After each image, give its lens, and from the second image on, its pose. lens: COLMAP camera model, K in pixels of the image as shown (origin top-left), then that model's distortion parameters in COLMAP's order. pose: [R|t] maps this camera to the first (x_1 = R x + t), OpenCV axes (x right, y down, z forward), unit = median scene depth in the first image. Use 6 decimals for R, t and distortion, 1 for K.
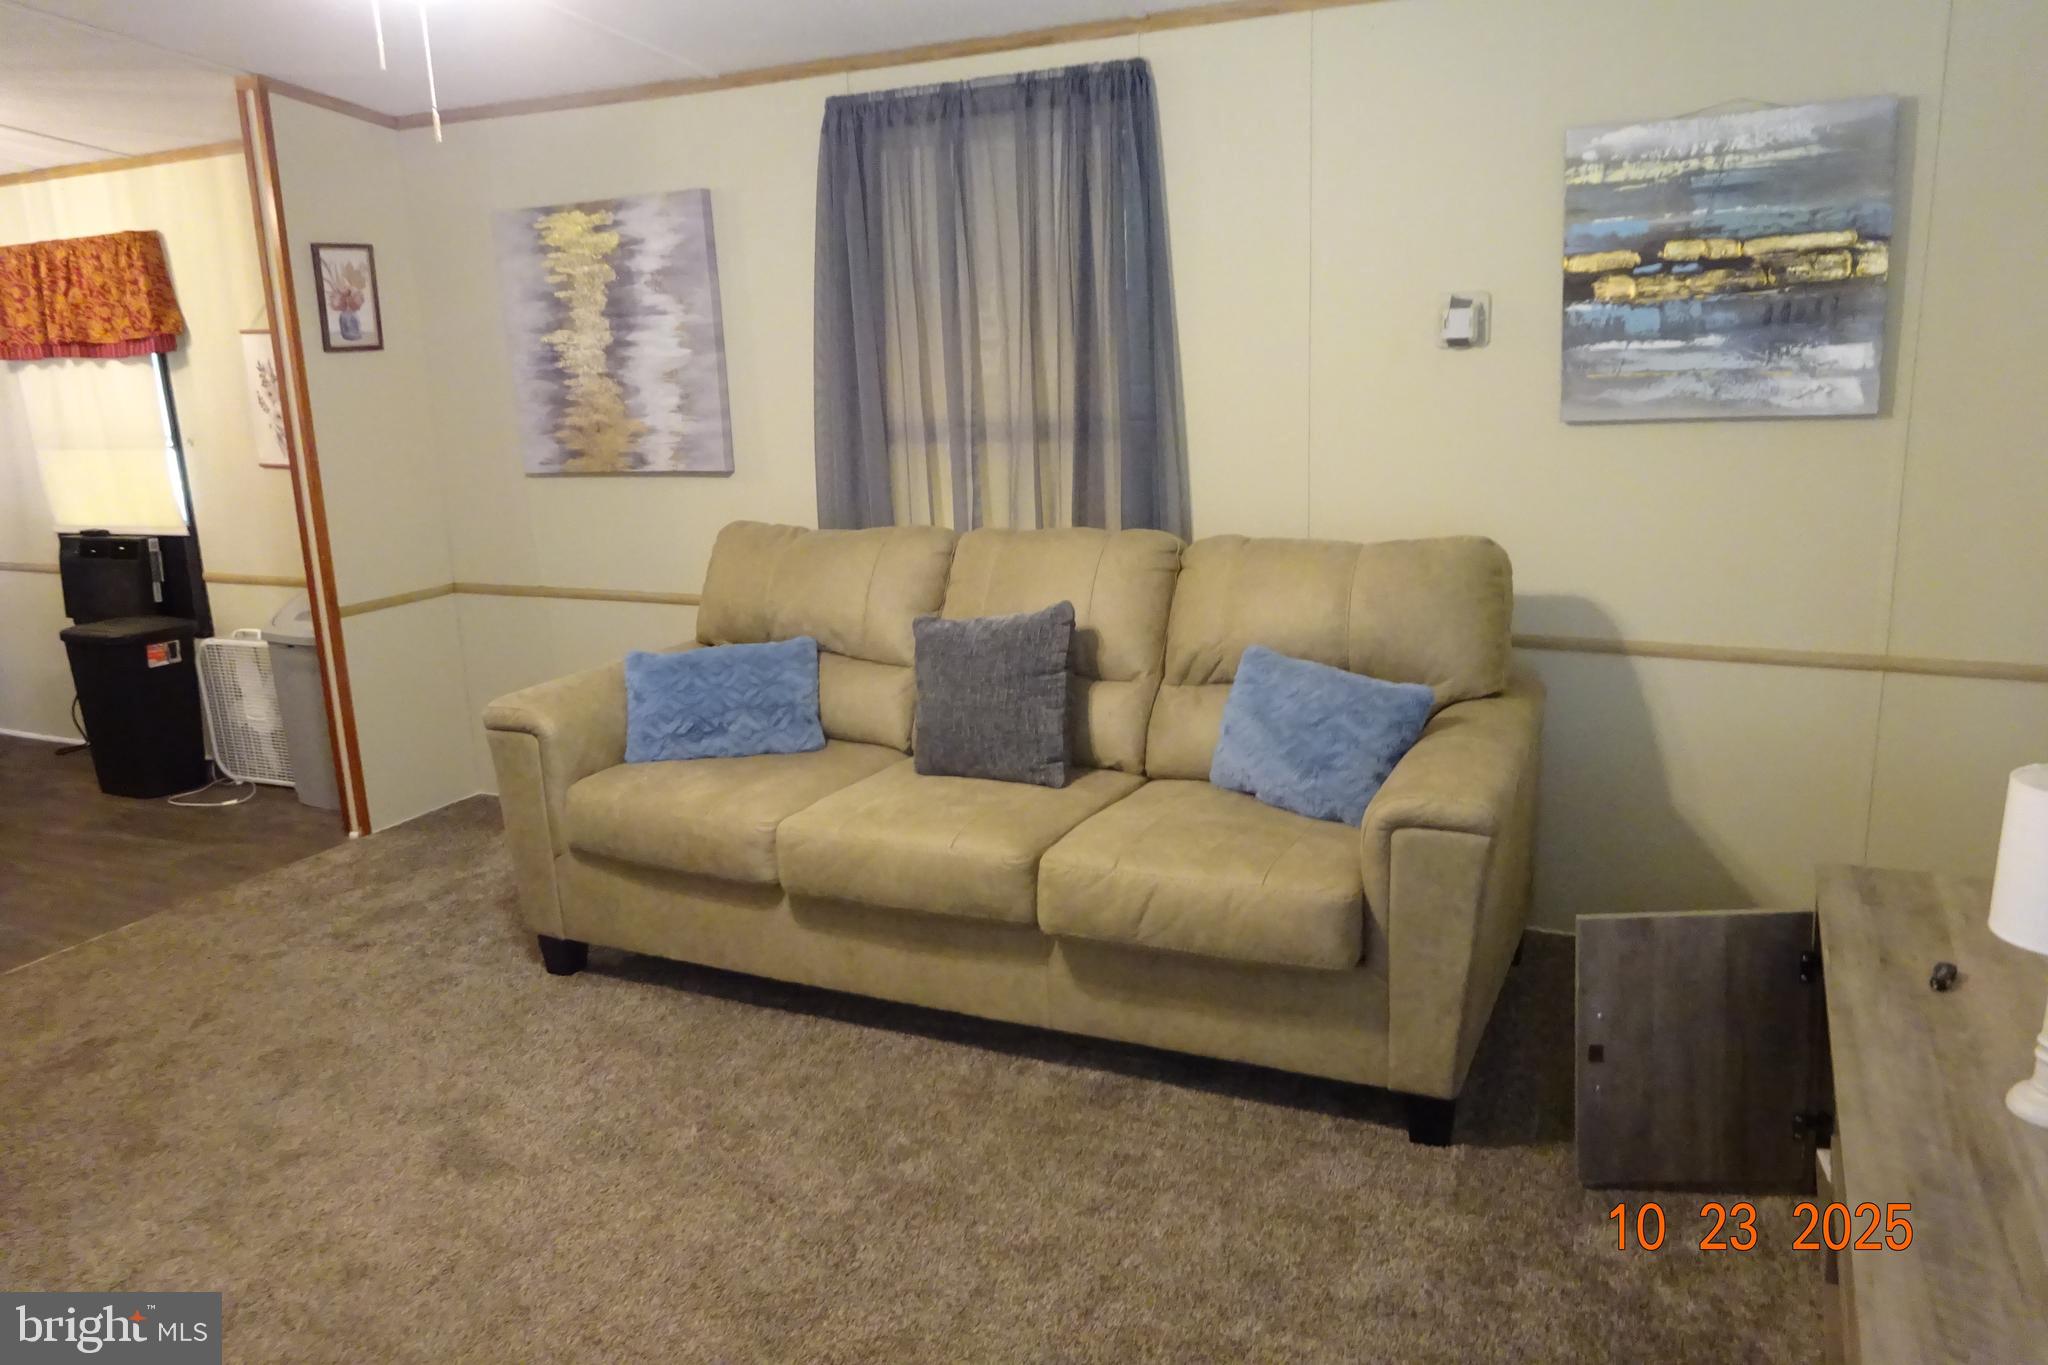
lens RADIAL K [[1502.7, 0, 1024.0], [0, 1502.7, 682.5], [0, 0, 1]] dist [-0.006439, -0.002788]
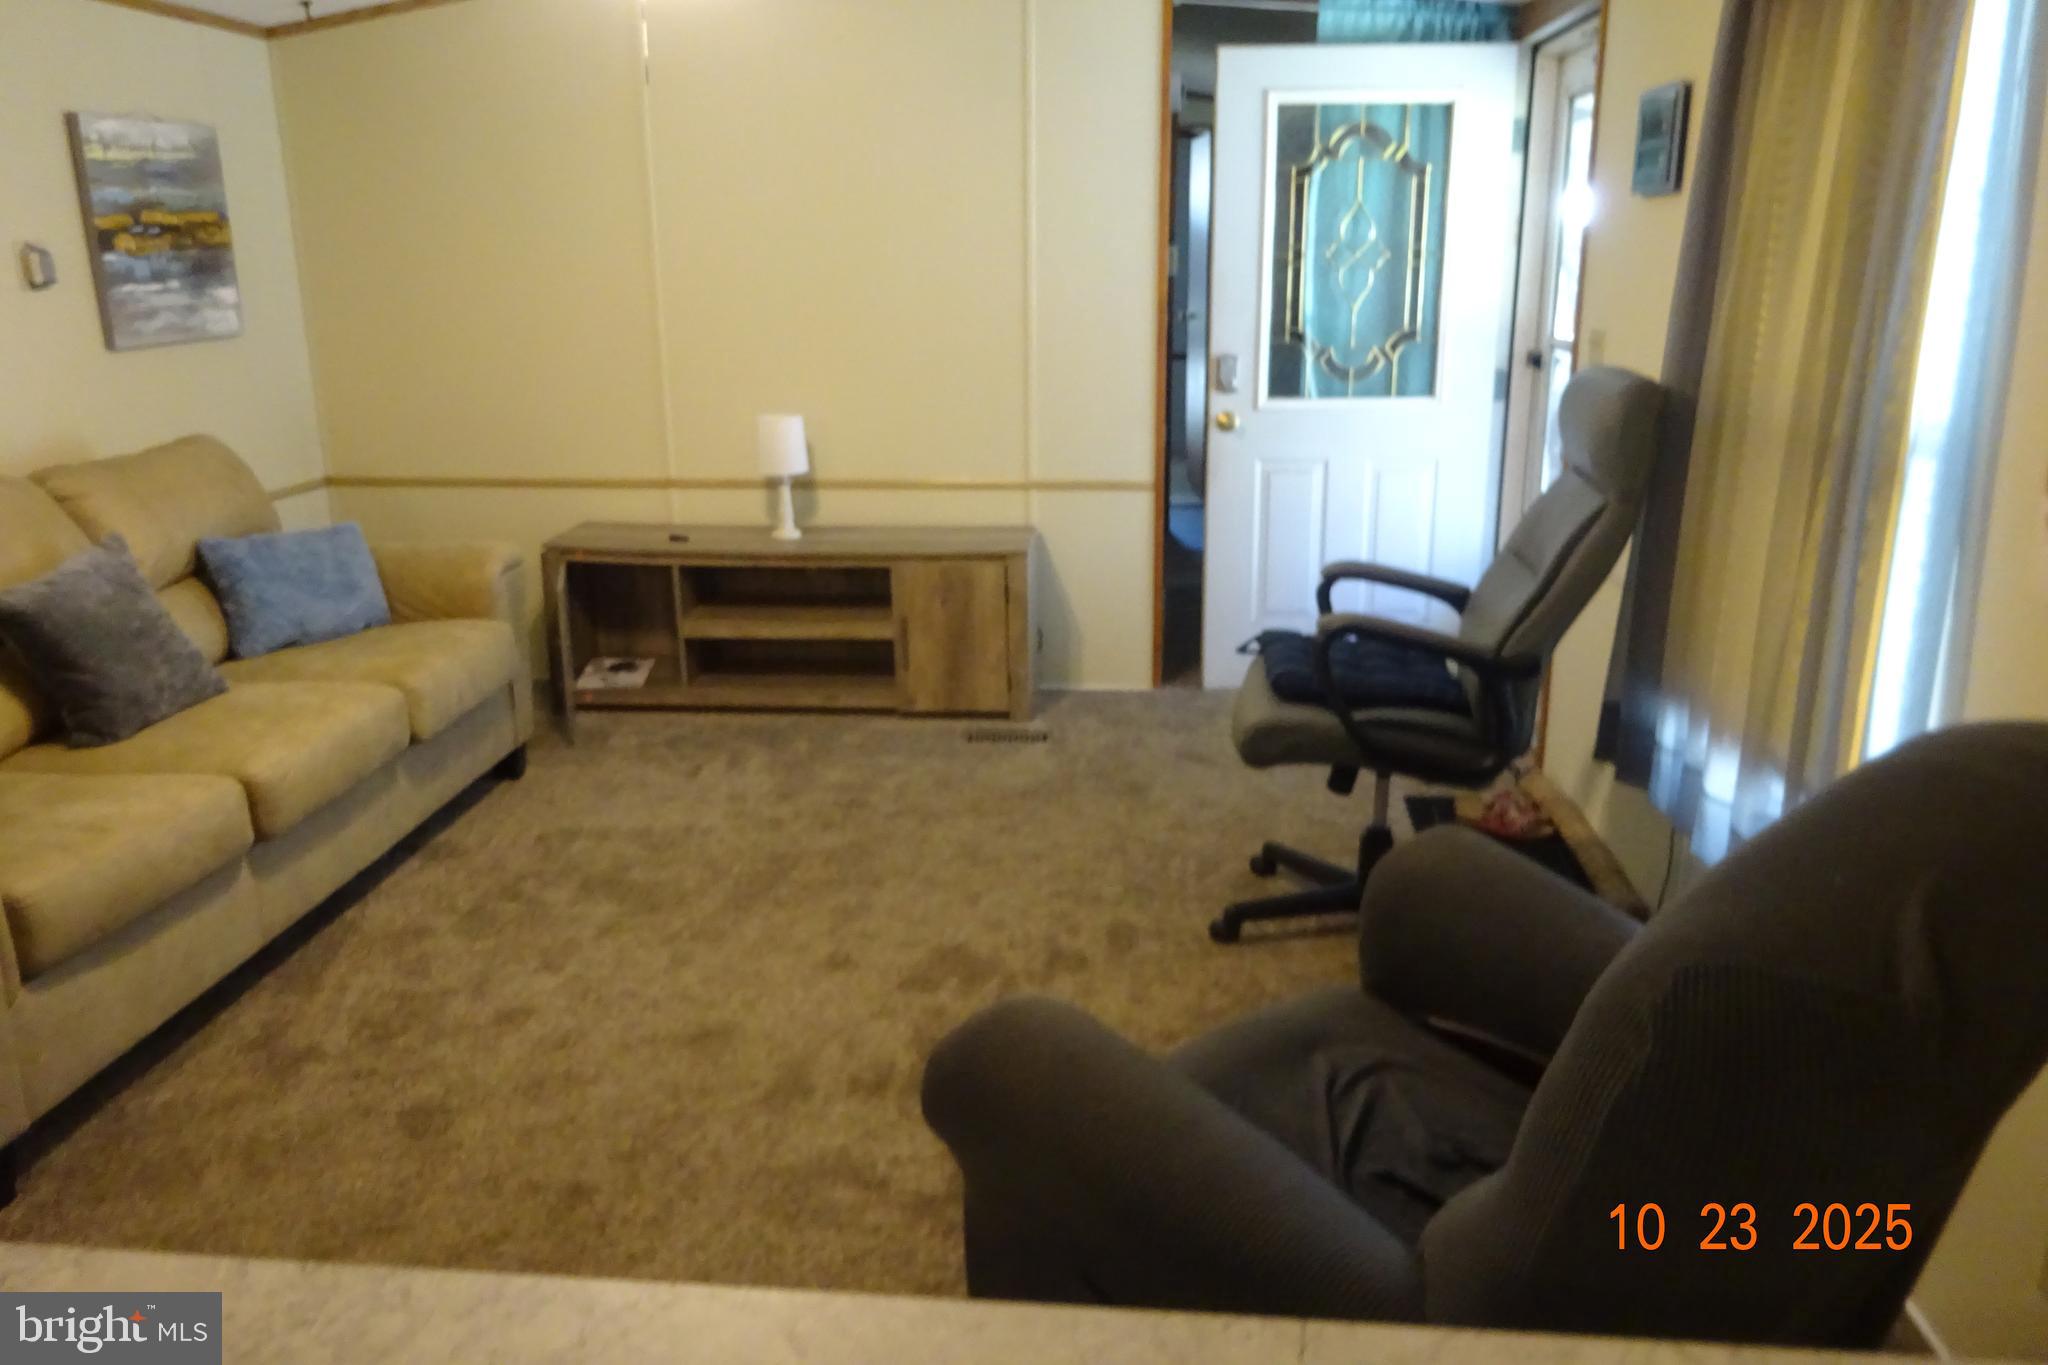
lens RADIAL K [[1502.7, 0, 1024.0], [0, 1502.7, 682.5], [0, 0, 1]] dist [-0.006439, -0.002788]
pose [[-0.349714, -0.226724, 0.909008, -1.167536], [0.217253, 0.924200, 0.314095, -0.152369], [-0.911319, 0.307328, -0.273949, 0.778531]]
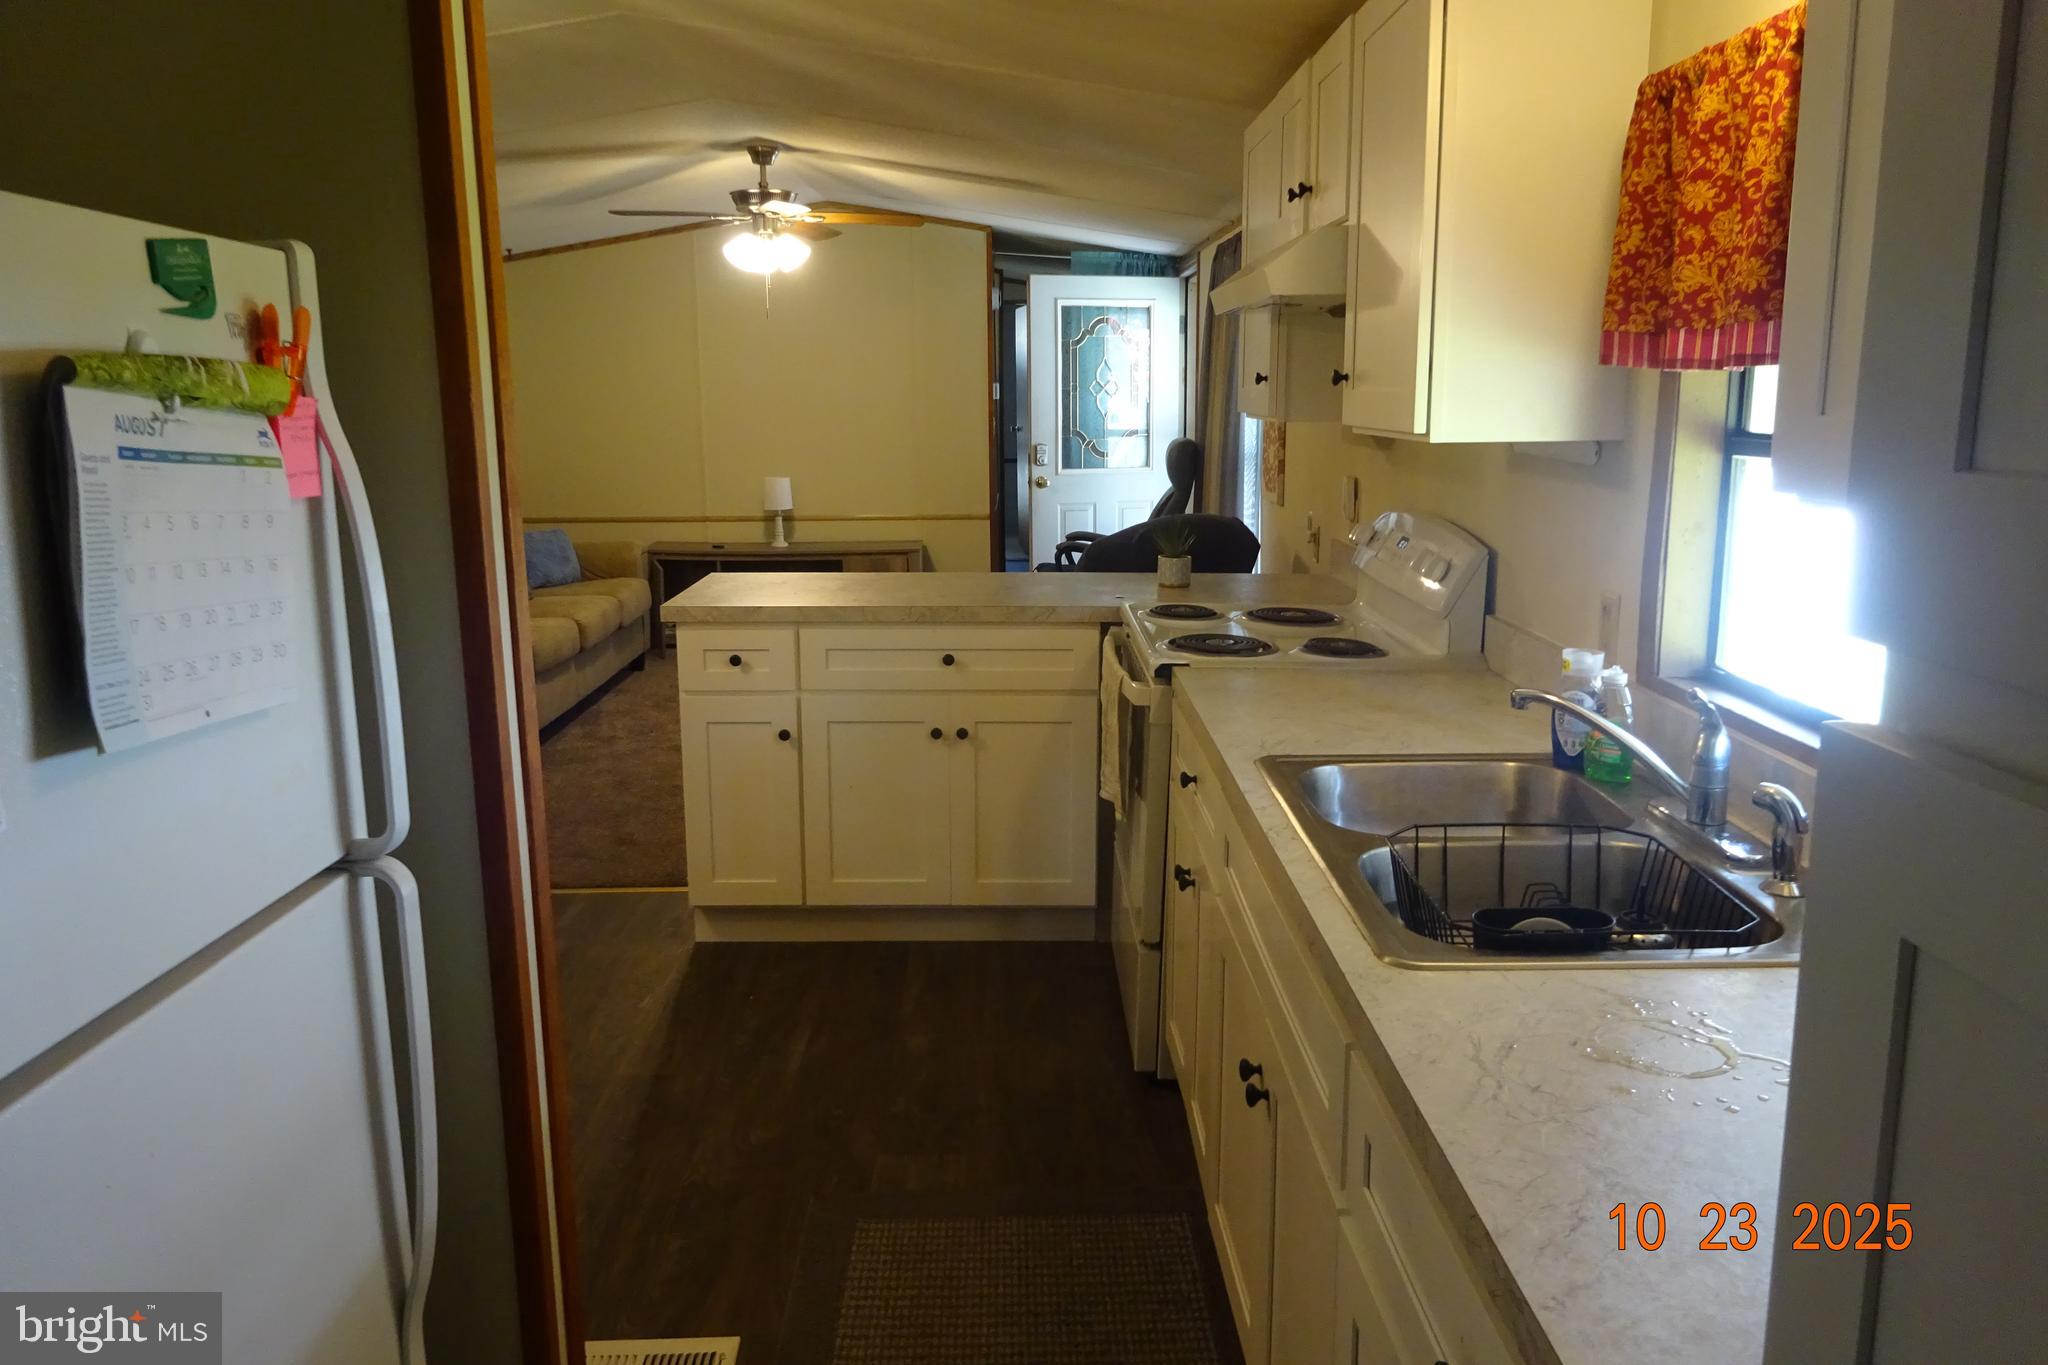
lens RADIAL K [[1502.7, 0, 1024.0], [0, 1502.7, 682.5], [0, 0, 1]] dist [-0.006439, -0.002788]
pose [[-0.444431, -0.142670, 0.884379, -2.285068], [0.209799, 0.943203, 0.257591, -0.232218], [-0.870899, 0.300023, -0.389257, 1.288346]]
